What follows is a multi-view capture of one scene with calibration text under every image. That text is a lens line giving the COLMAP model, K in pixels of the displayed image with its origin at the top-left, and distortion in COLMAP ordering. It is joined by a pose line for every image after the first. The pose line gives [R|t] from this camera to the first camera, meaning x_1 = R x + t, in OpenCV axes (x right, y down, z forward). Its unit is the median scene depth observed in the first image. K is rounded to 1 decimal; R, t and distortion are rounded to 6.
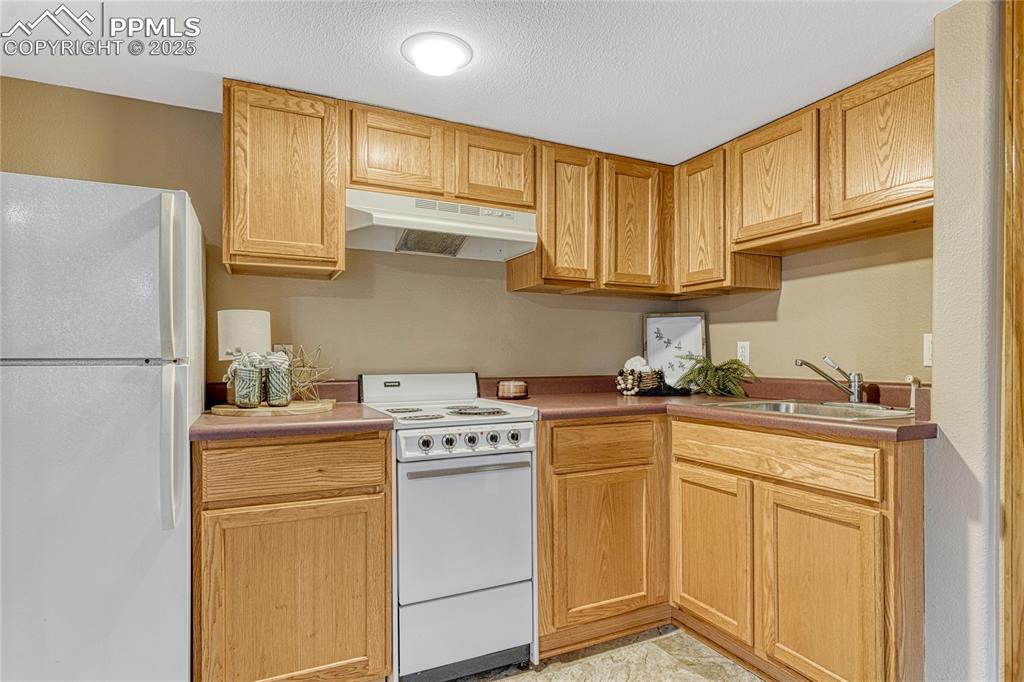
lens RADIAL K [[551.6, 0, 512.7], [0, 551.6, 350.3], [0, 0, 1]] dist [-0.003713, -0.001002]
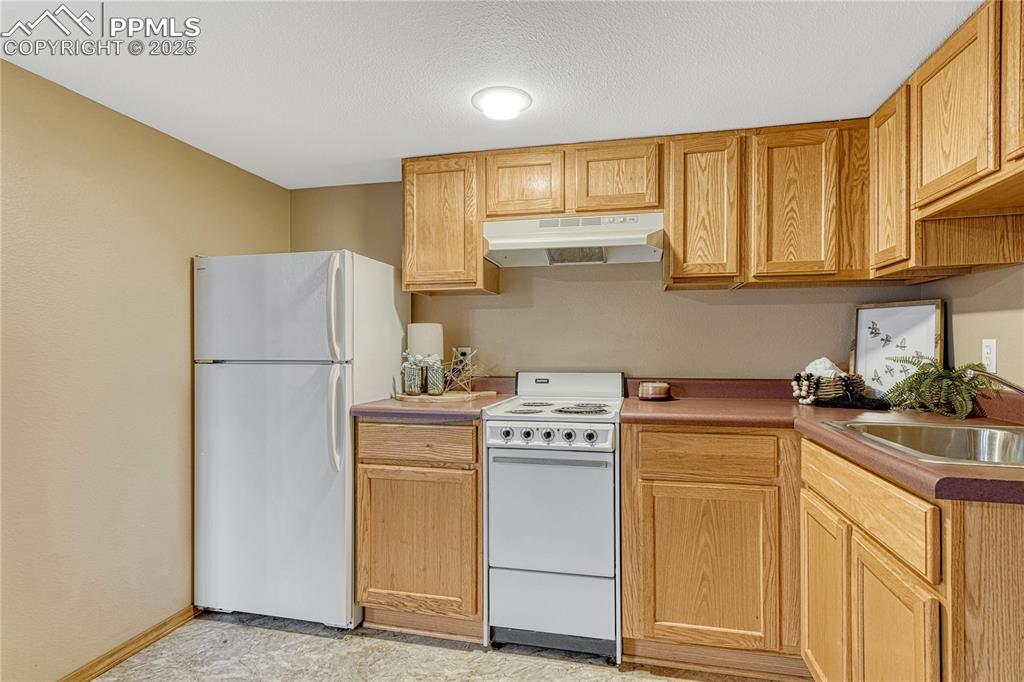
lens RADIAL K [[531.0, 0, 512.0], [0, 531.0, 341.0], [0, 0, 1]] dist [0.002056, 0.000541]
pose [[0.776773, -0.009346, -0.629711, 0.434268], [0.008848, 0.999953, -0.003926, -0.018475], [0.629719, -0.002522, 0.776819, 0.099405]]
